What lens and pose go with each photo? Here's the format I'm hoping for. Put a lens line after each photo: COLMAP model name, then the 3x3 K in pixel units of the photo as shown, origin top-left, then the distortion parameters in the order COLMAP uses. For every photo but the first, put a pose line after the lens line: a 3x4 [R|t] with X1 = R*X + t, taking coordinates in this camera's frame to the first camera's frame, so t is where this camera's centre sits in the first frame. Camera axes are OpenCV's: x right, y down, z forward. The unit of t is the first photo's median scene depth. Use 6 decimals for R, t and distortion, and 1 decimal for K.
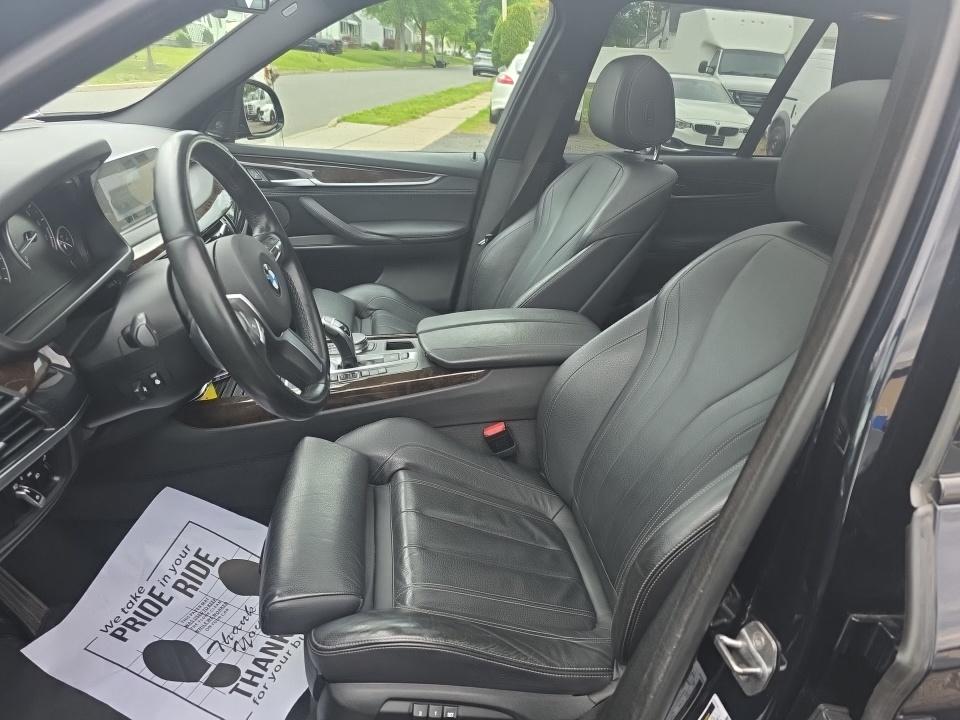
lens RADIAL K [[644.6, 0, 492.6], [0, 644.6, 365.5], [0, 0, 1]] dist [0.017158, -0.005589]
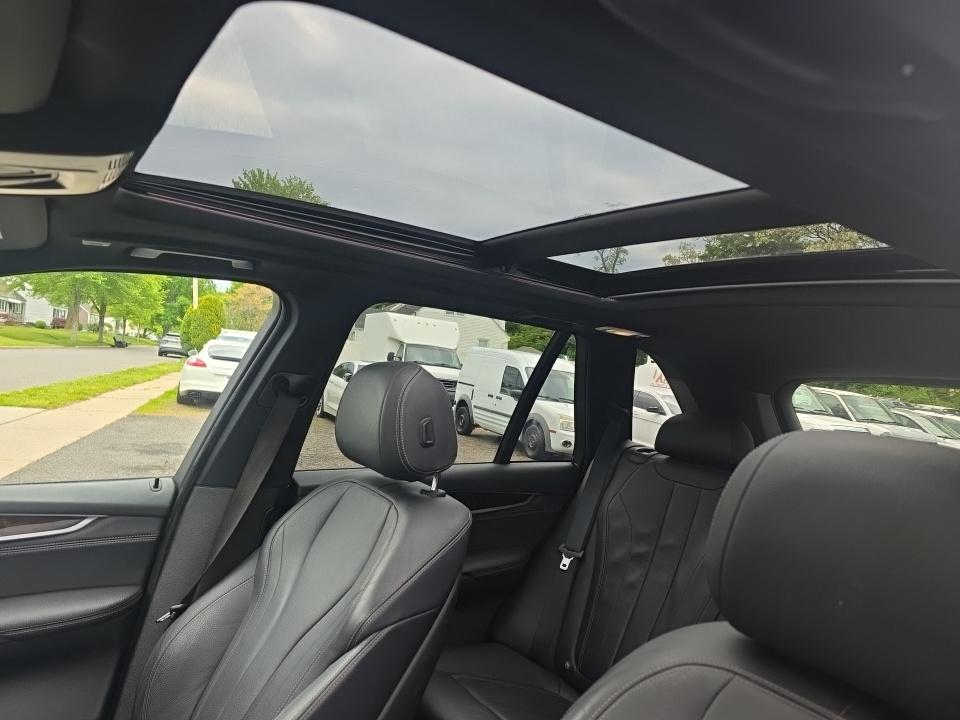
lens RADIAL K [[644.6, 0, 492.6], [0, 644.6, 365.5], [0, 0, 1]] dist [0.017158, -0.005589]
pose [[0.900705, 0.023119, 0.433817, -0.007682], [0.153804, 0.916938, -0.368197, -0.129482], [-0.406295, 0.398359, 0.822335, 0.242750]]
